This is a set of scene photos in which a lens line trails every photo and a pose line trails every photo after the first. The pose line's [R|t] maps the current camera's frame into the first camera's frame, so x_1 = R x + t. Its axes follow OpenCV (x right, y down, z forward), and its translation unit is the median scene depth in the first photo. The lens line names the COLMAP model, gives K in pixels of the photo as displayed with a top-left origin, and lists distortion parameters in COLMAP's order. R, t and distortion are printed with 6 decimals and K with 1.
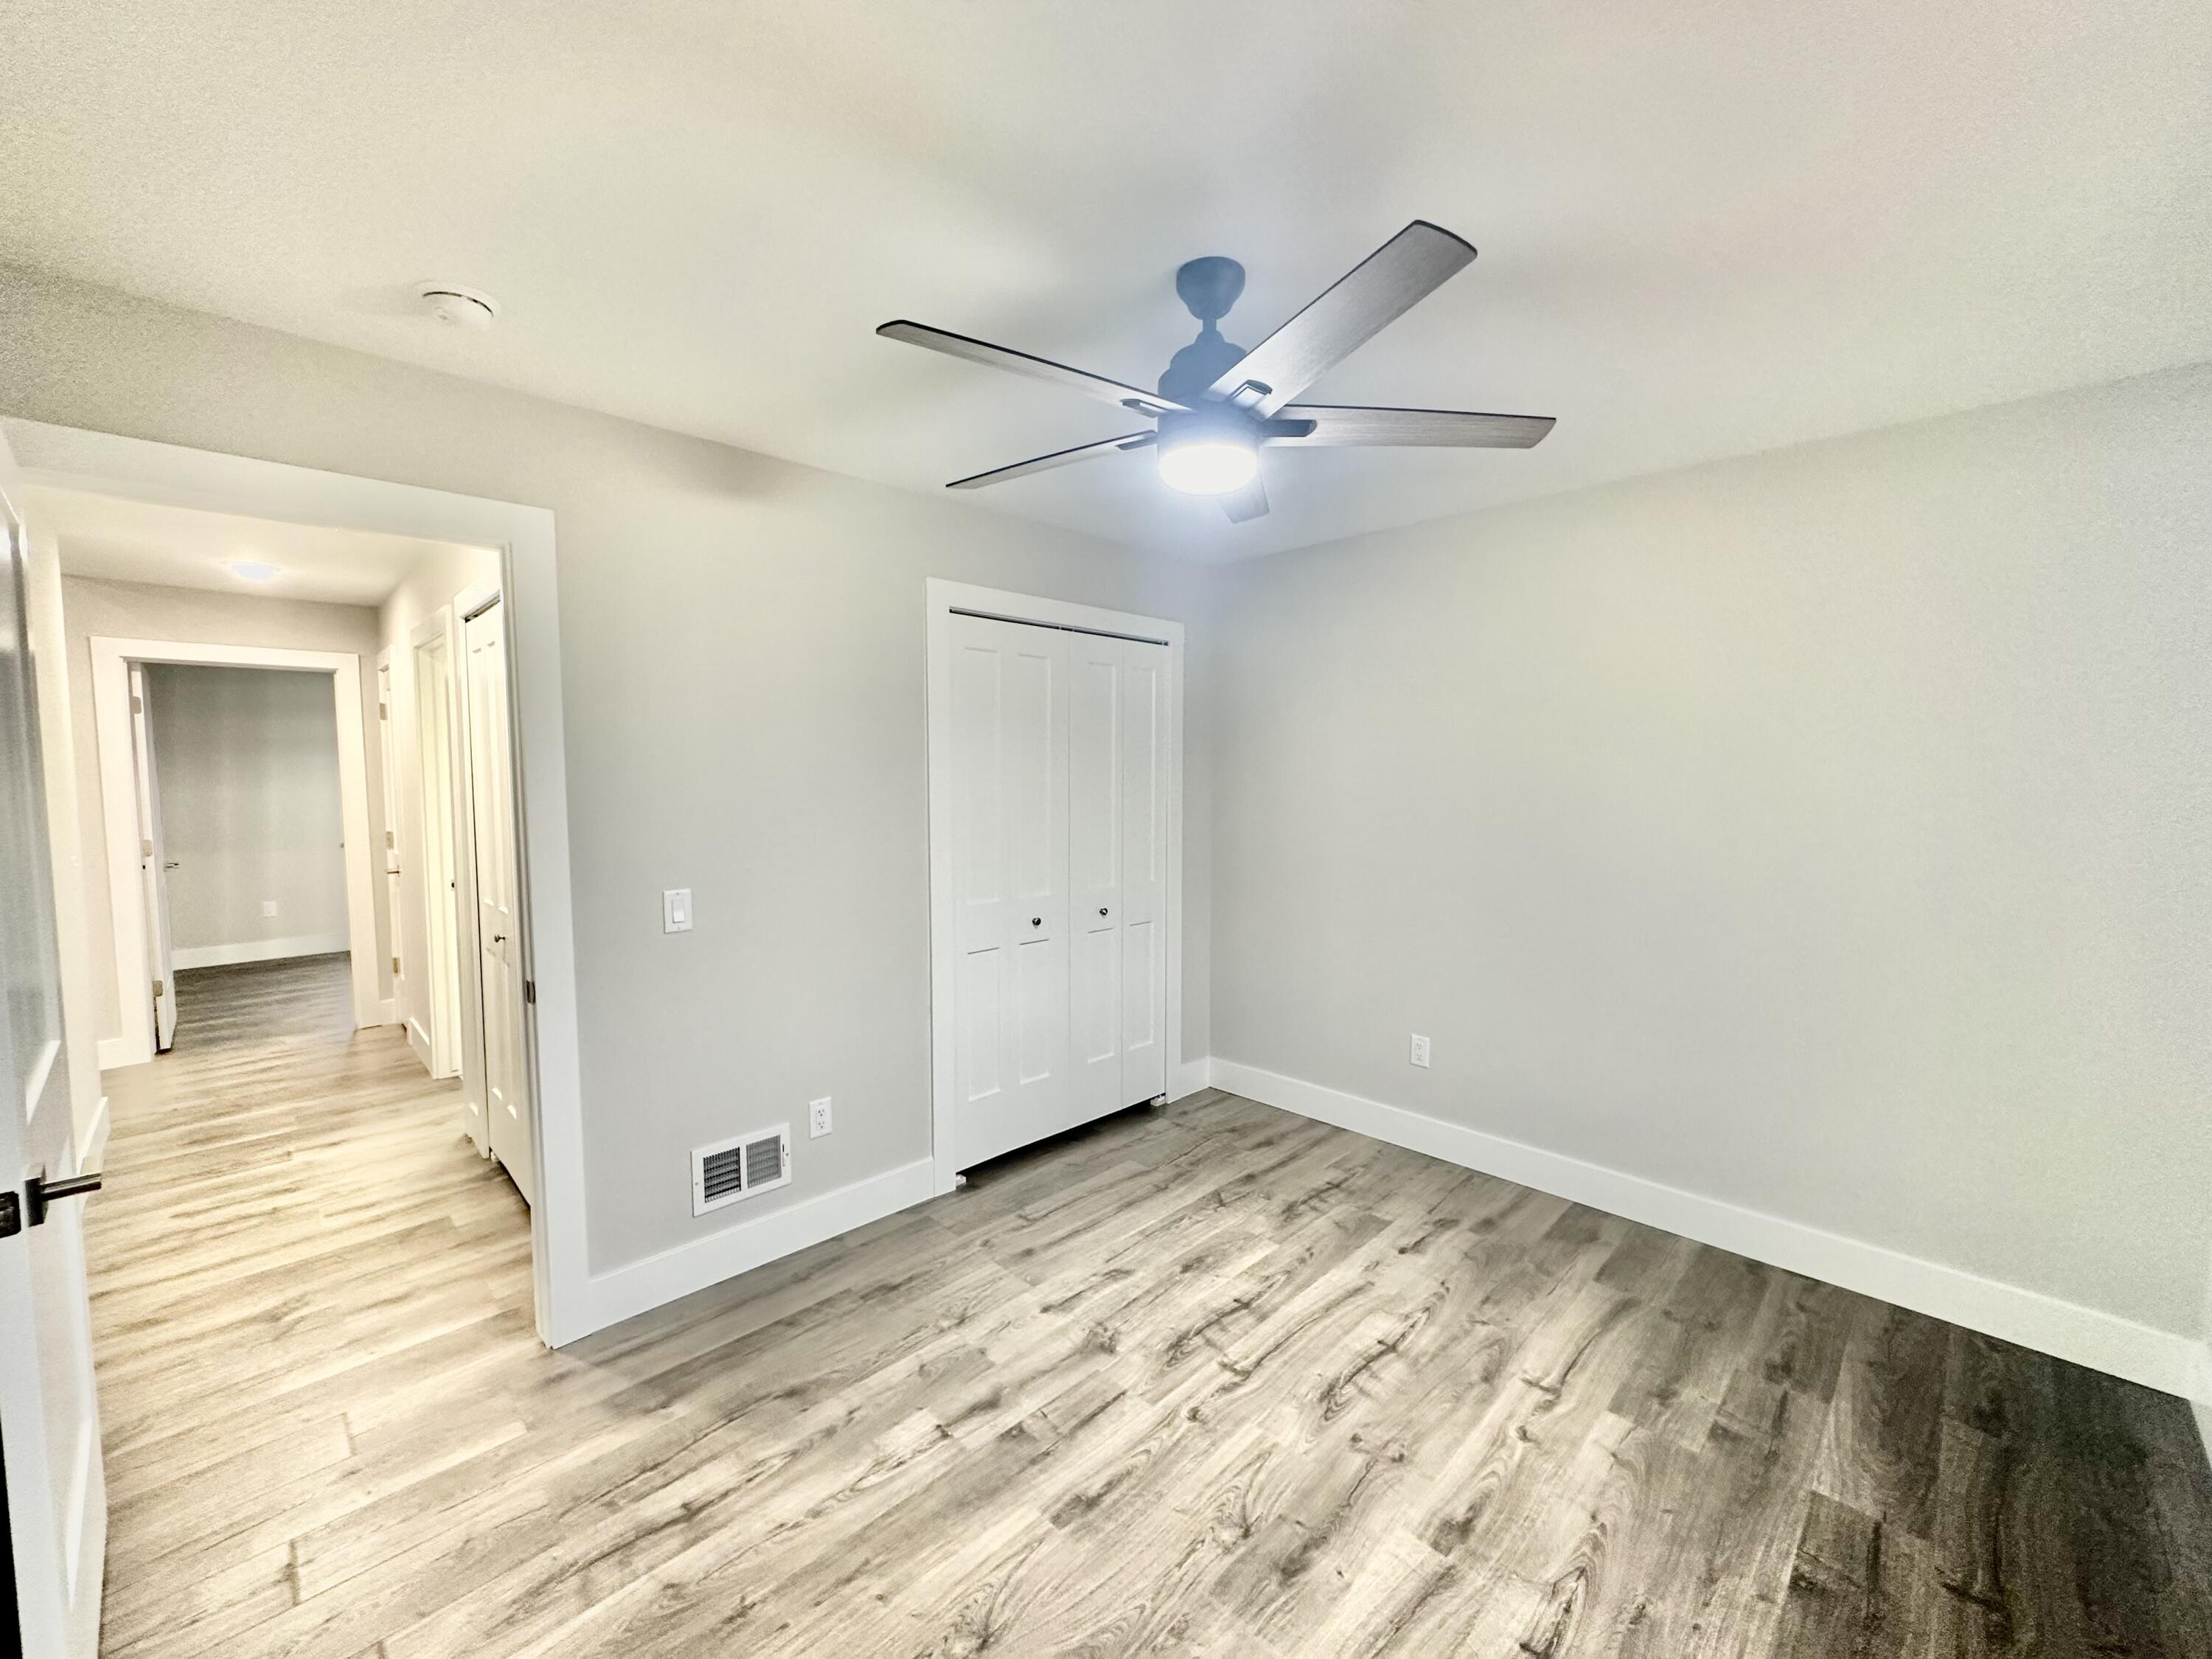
lens RADIAL K [[896.7, 0, 1099.6], [0, 896.7, 825.3], [0, 0, 1]] dist [-0.002431, -0.000642]
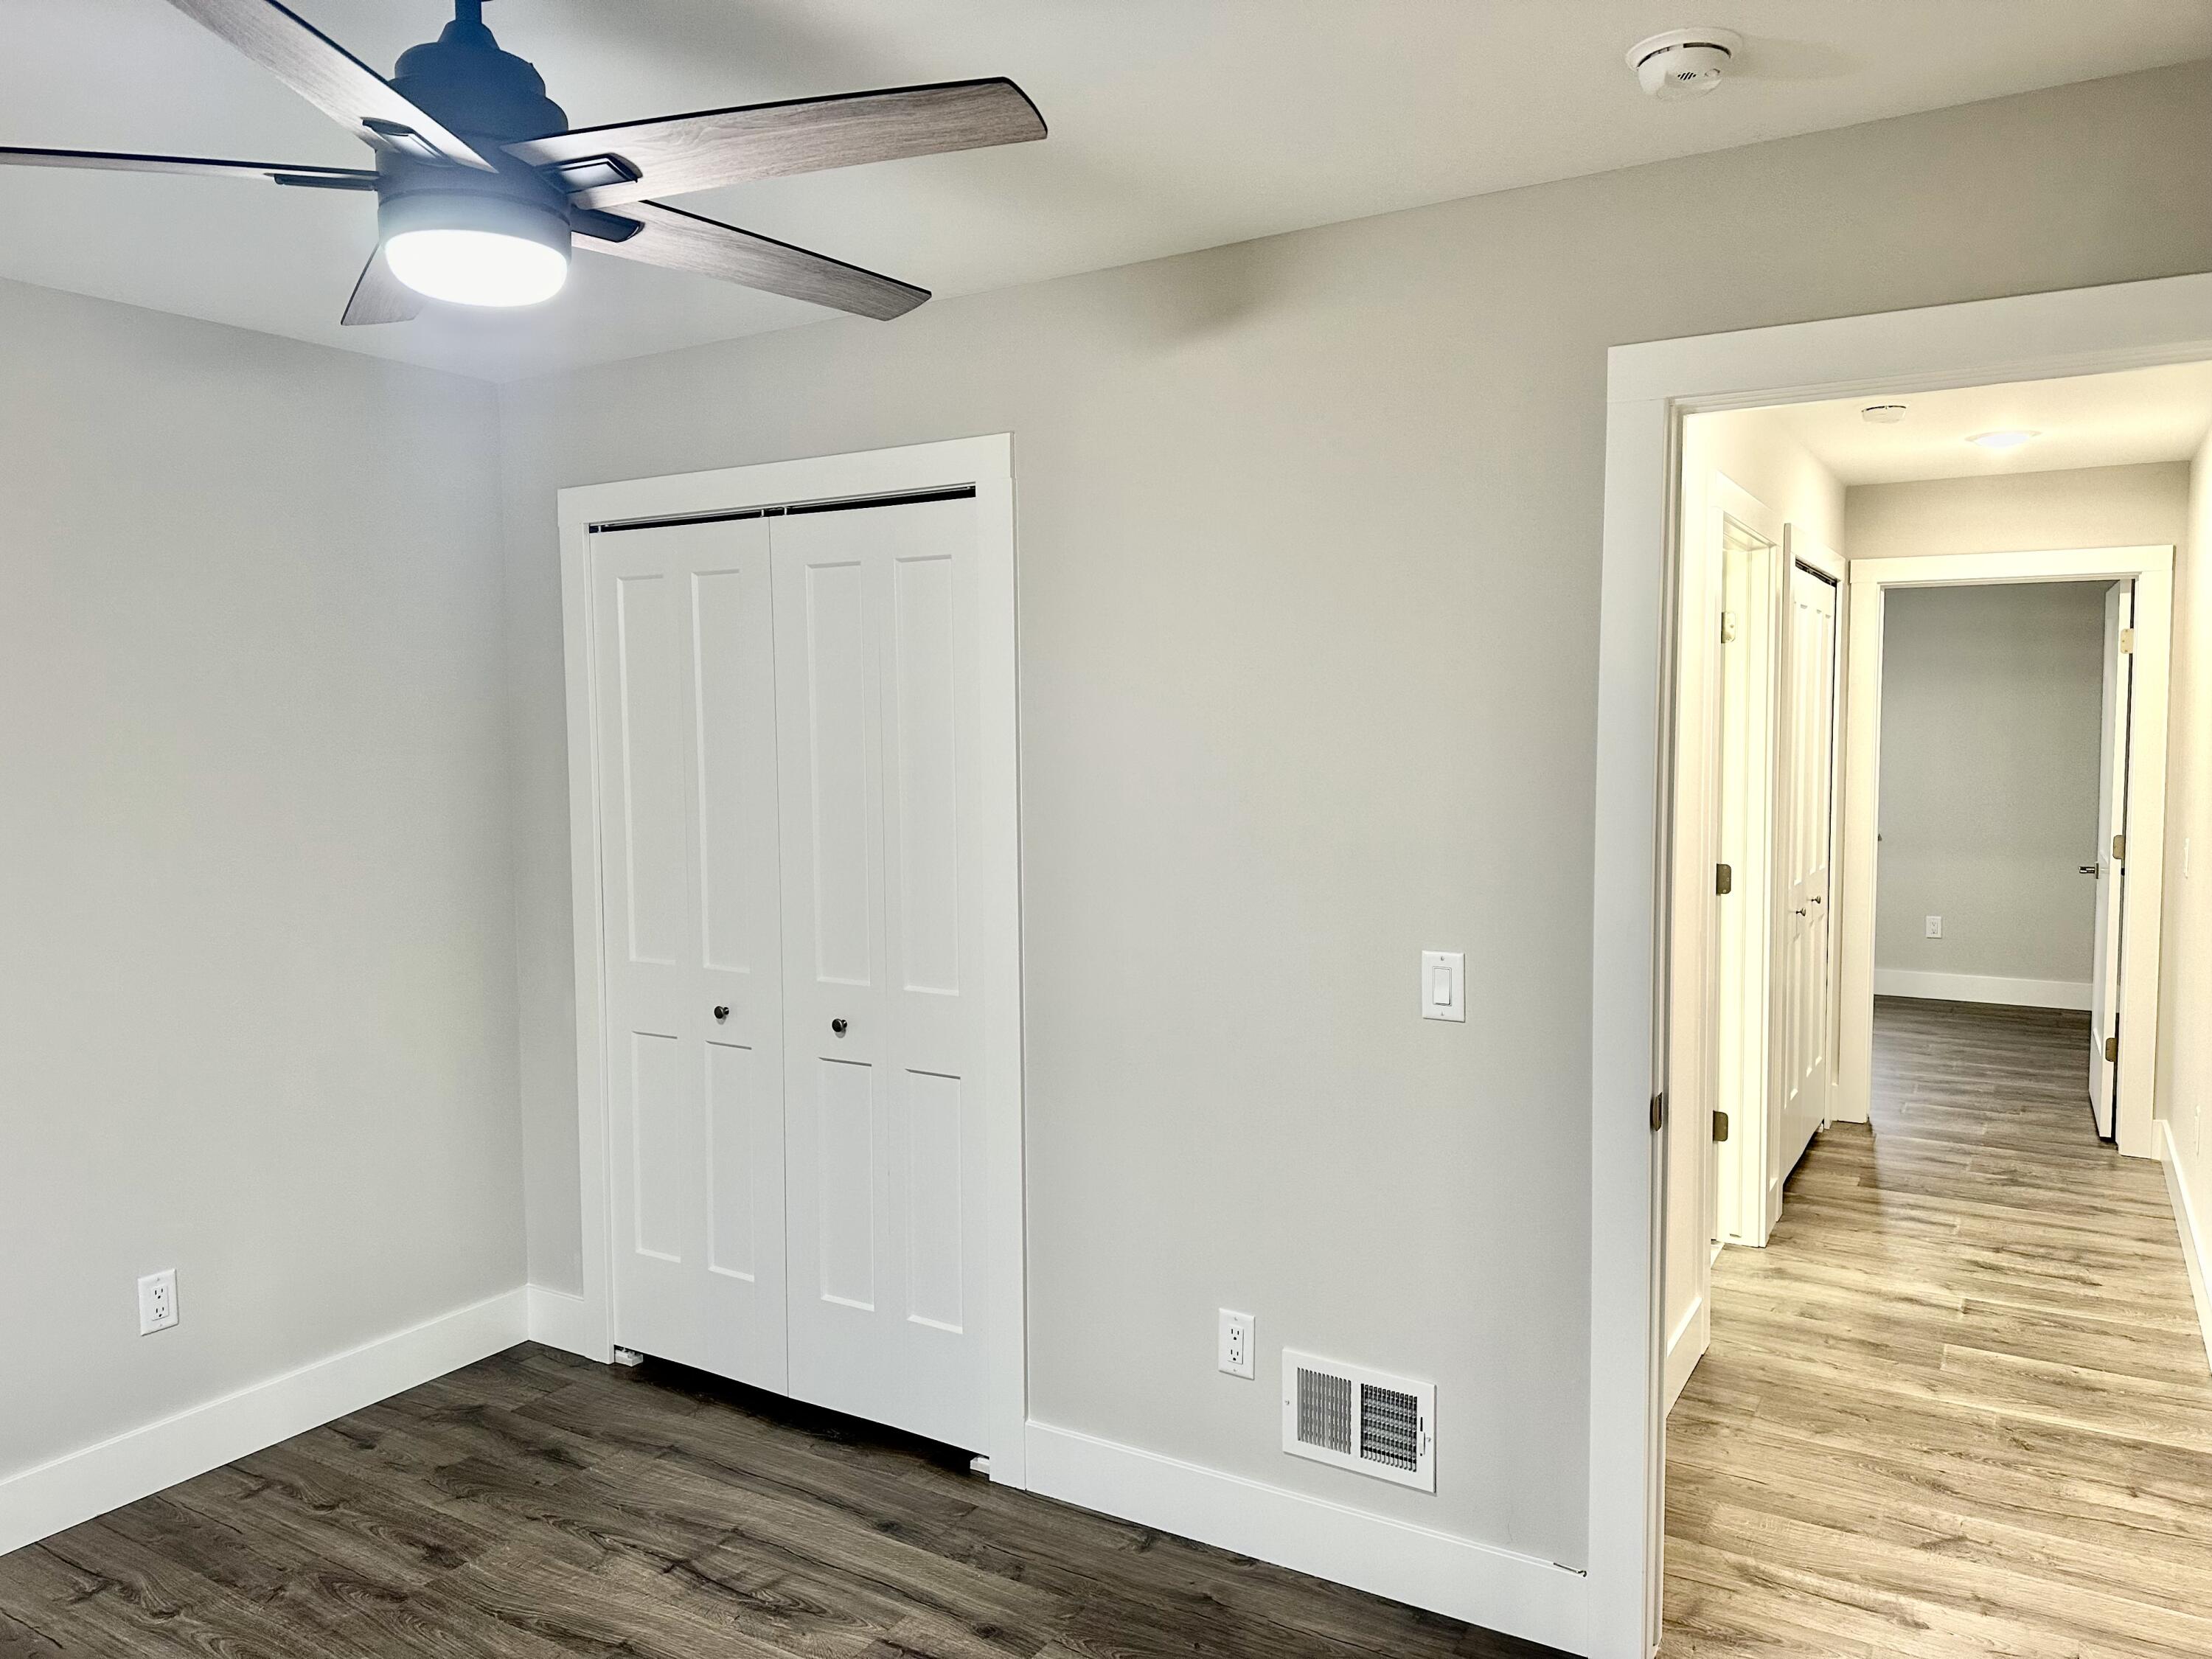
lens RADIAL K [[1540.9, 0, 1109.1], [0, 1540.9, 819.5], [0, 0, 1]] dist [0.047510, -0.057954]
pose [[-0.249511, -0.061813, 0.966397, -1.855596], [0.076927, 0.993542, 0.083411, -0.158261], [-0.965312, 0.095154, -0.243144, 1.871041]]
